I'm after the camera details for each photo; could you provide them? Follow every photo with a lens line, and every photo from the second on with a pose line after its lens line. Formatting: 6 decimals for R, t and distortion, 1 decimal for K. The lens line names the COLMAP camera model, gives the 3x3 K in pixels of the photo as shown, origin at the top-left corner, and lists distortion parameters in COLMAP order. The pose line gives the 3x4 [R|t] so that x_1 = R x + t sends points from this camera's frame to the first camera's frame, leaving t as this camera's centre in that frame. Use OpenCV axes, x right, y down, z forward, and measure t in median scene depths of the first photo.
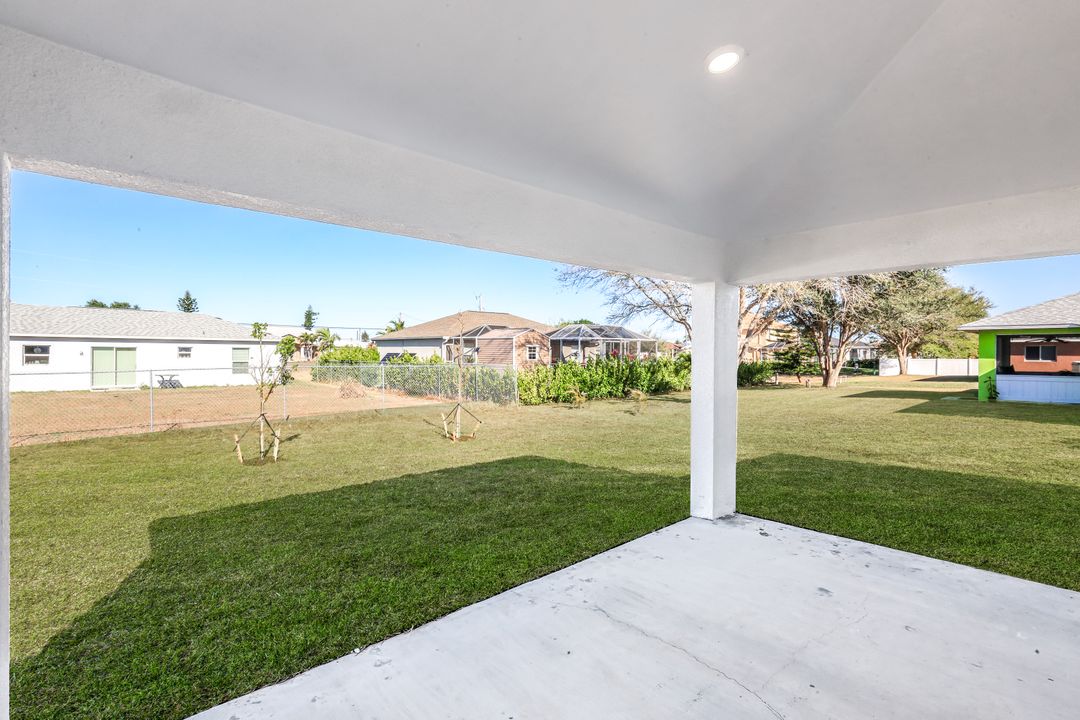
lens RADIAL K [[504.1, 0, 543.9], [0, 504.1, 349.0], [0, 0, 1]] dist [0.003142, -0.000762]
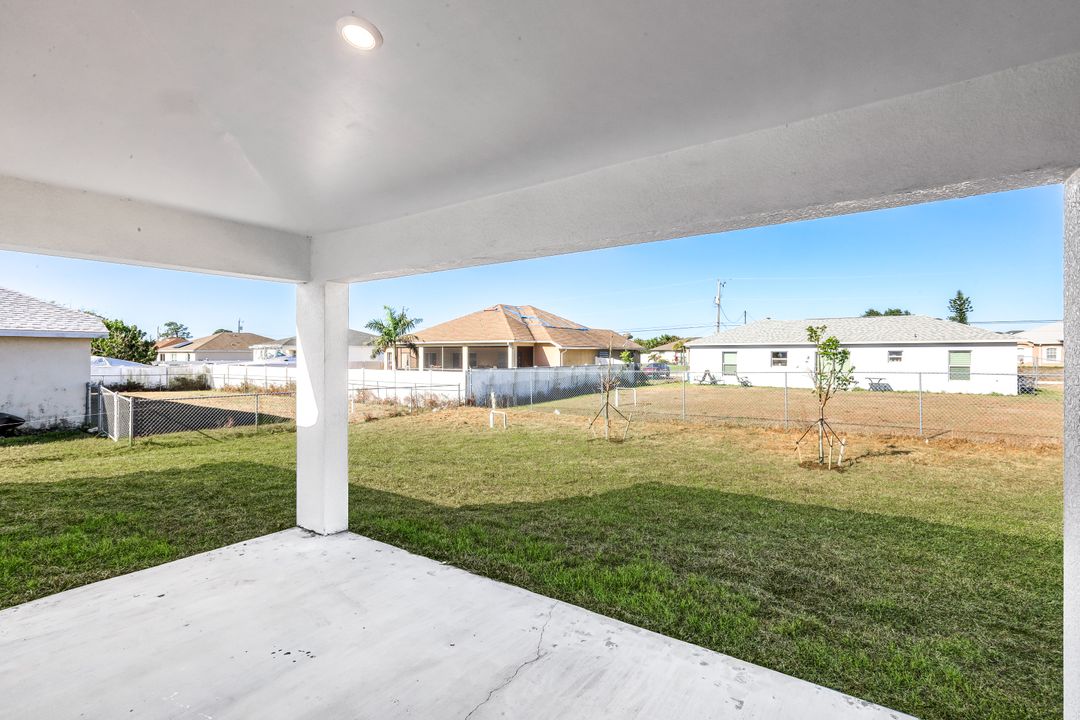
lens RADIAL K [[504.1, 0, 533.0], [0, 504.1, 352.3], [0, 0, 1]] dist [0.003142, -0.000762]
pose [[0.215857, -0.013388, -0.976333, 0.110650], [0.012340, 0.999864, -0.010982, 0.001405], [0.976347, -0.009678, 0.215992, 0.094495]]
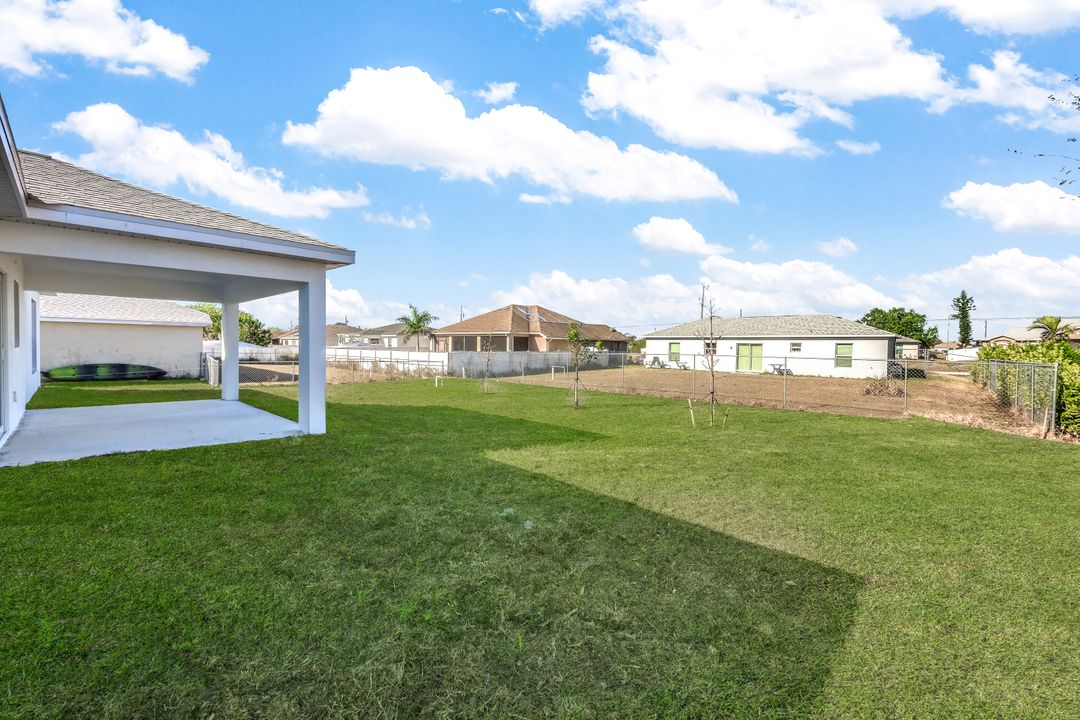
lens RADIAL K [[435.5, 0, 535.8], [0, 435.5, 355.7], [0, 0, 1]] dist [-0.000883, -0.000041]
pose [[0.077763, 0.016948, -0.996828, 0.324364], [-0.002765, 0.999855, 0.016784, 0.011801], [0.996968, 0.001451, 0.077798, 0.293727]]
